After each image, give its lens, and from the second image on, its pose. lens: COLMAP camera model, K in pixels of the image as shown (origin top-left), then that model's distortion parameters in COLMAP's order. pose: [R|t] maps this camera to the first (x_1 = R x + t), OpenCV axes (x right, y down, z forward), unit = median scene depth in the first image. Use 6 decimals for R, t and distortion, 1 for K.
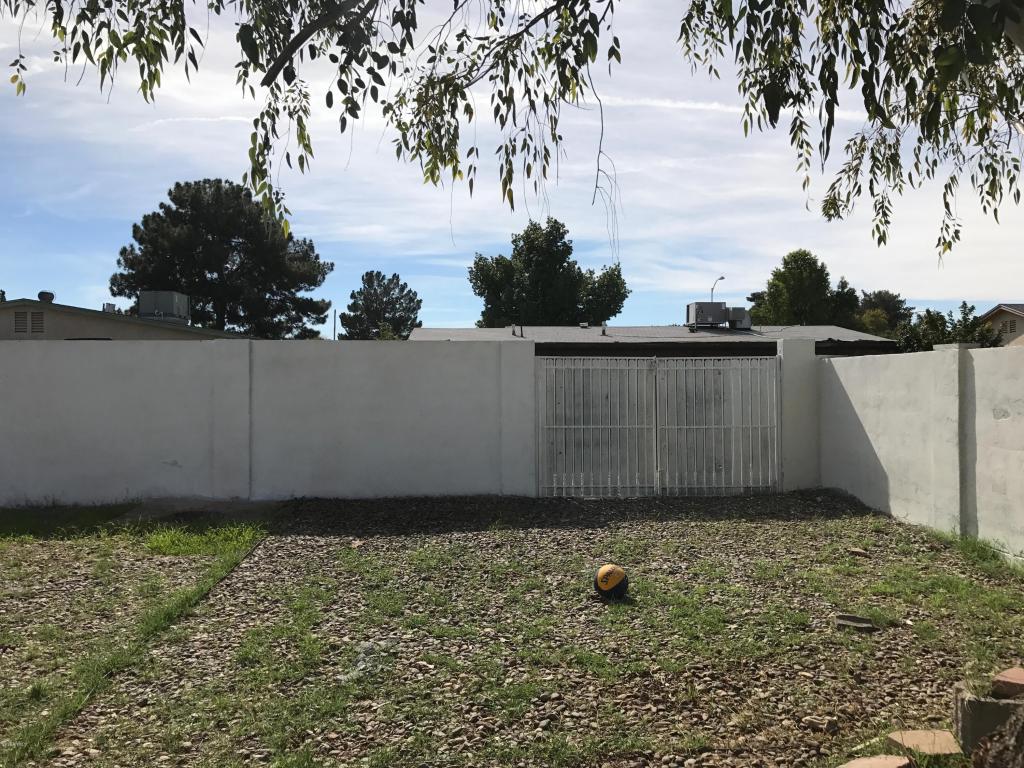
lens RADIAL K [[843.2, 0, 512.0], [0, 843.2, 384.0], [0, 0, 1]] dist [0.004056, 0.005765]
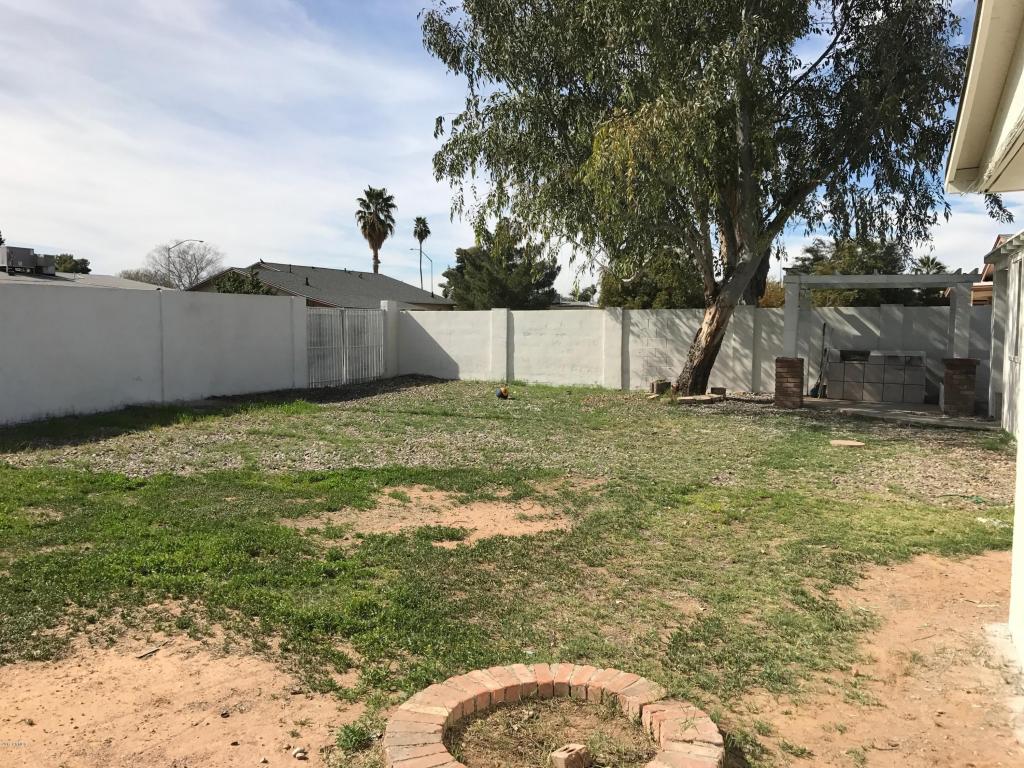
lens RADIAL K [[843.2, 0, 512.0], [0, 843.2, 384.0], [0, 0, 1]] dist [0.004056, 0.005765]
pose [[0.468286, -0.058512, 0.881638, -1.582198], [-0.001902, 0.997736, 0.067227, 0.009291], [-0.883575, -0.033159, 0.467114, -0.234150]]
